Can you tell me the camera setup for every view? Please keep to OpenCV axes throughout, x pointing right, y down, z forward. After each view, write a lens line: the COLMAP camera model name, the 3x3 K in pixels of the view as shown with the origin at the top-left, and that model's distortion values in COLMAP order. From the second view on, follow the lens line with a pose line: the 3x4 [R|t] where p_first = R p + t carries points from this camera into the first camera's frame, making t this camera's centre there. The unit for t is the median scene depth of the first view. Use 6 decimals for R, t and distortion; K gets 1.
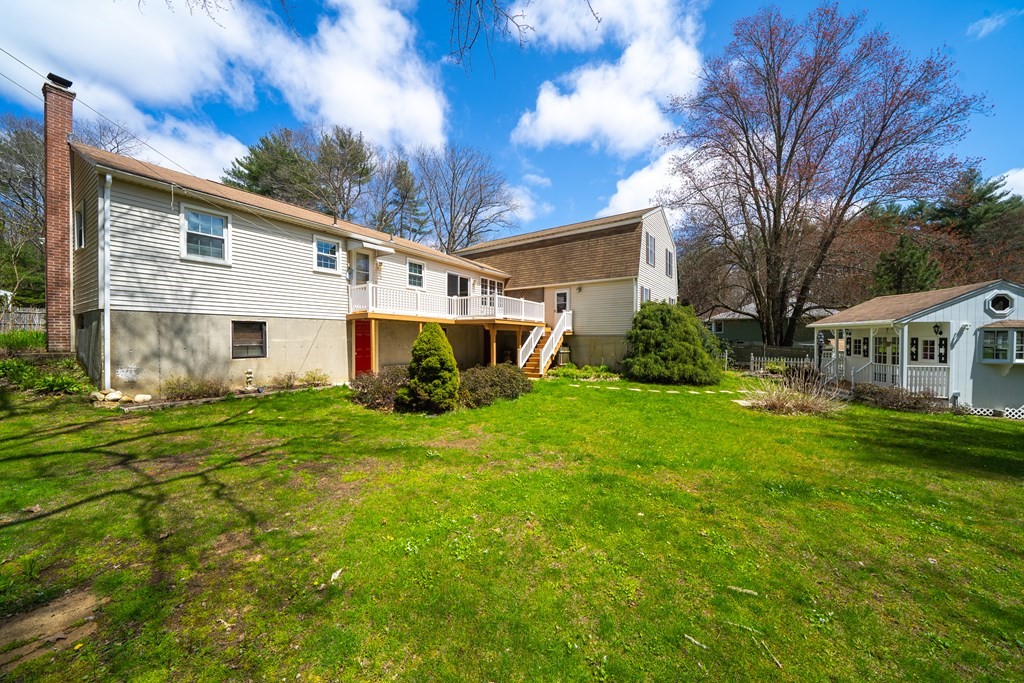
lens RADIAL K [[359.5, 0, 512.0], [0, 359.5, 341.5], [0, 0, 1]] dist [-0.010406, 0.000037]
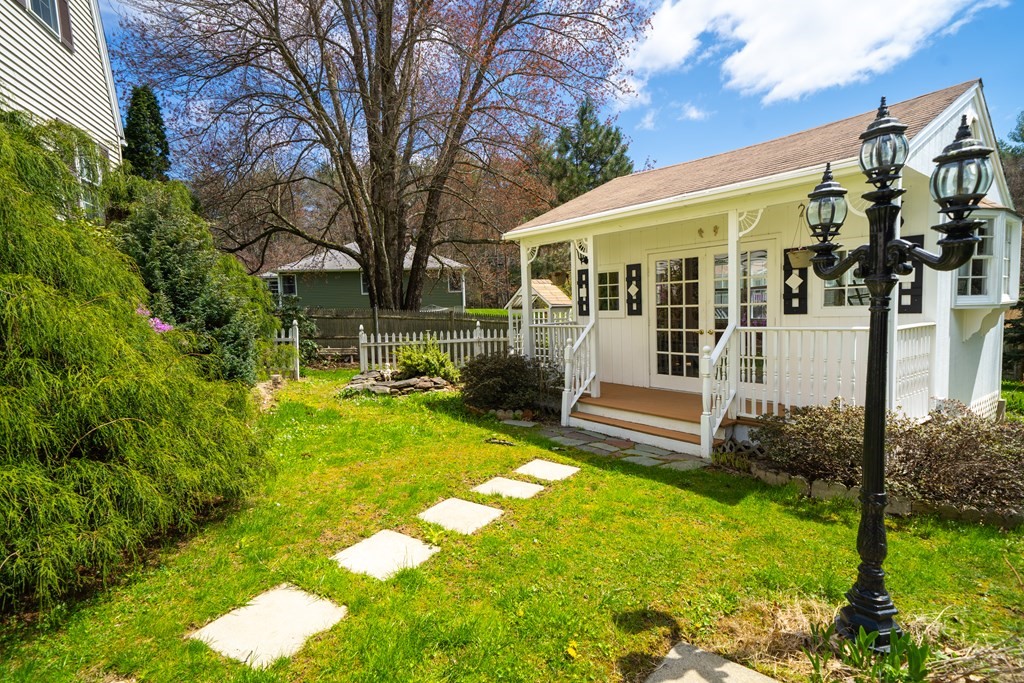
lens RADIAL K [[493.8, 0, 512.0], [0, 493.8, 341.5], [0, 0, 1]] dist [0.000047, -0.000023]
pose [[0.595319, -0.074739, 0.800006, 0.291622], [0.040674, 0.997191, 0.062894, 0.019892], [-0.802460, -0.004902, 0.596686, 0.474313]]
